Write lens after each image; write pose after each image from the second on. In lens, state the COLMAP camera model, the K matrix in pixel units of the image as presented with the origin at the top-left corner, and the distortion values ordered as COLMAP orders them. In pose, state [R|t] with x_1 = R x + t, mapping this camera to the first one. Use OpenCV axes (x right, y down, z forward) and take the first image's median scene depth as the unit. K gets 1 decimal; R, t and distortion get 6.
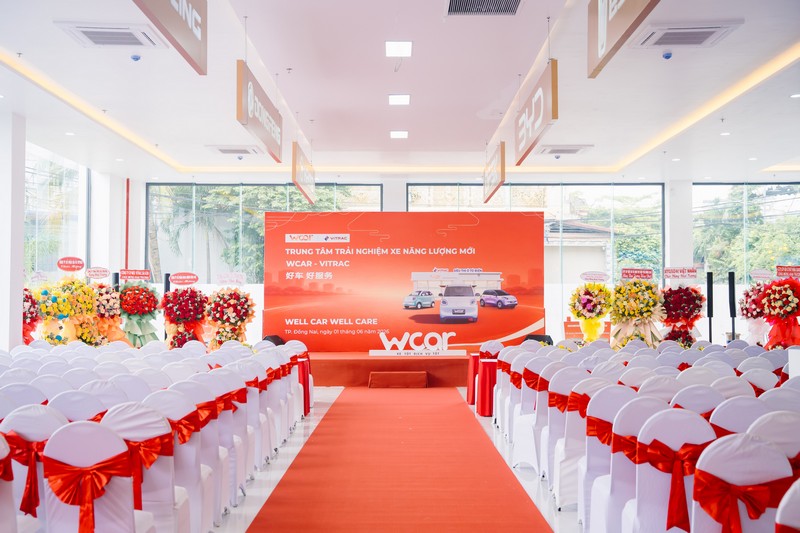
lens RADIAL K [[983.7, 0, 400.0], [0, 983.7, 266.5], [0, 0, 1]] dist [0.036539, 0.029665]
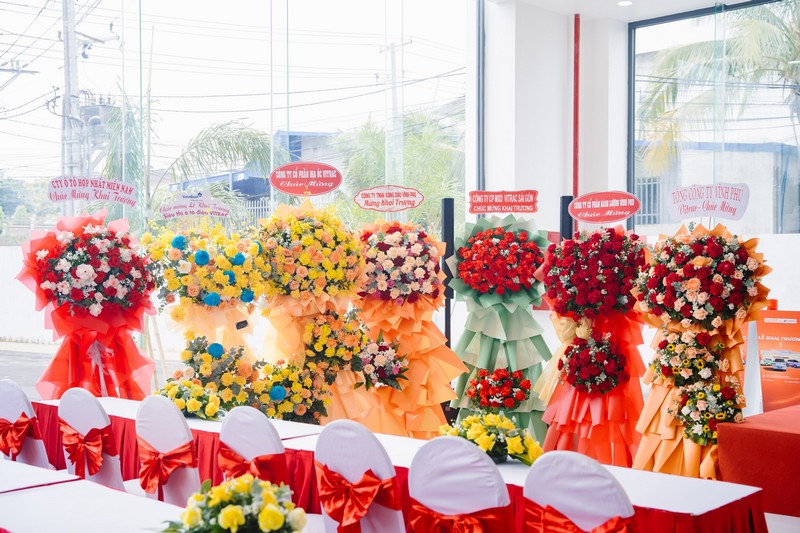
lens RADIAL K [[1008.7, 0, 400.0], [0, 1008.7, 266.5], [0, 0, 1]] dist [0.032272, 0.023905]
pose [[0.728418, -0.003946, -0.685122, 0.006235], [0.027860, 0.999327, 0.023864, 0.024988], [0.684567, -0.036471, 0.728037, 0.643557]]
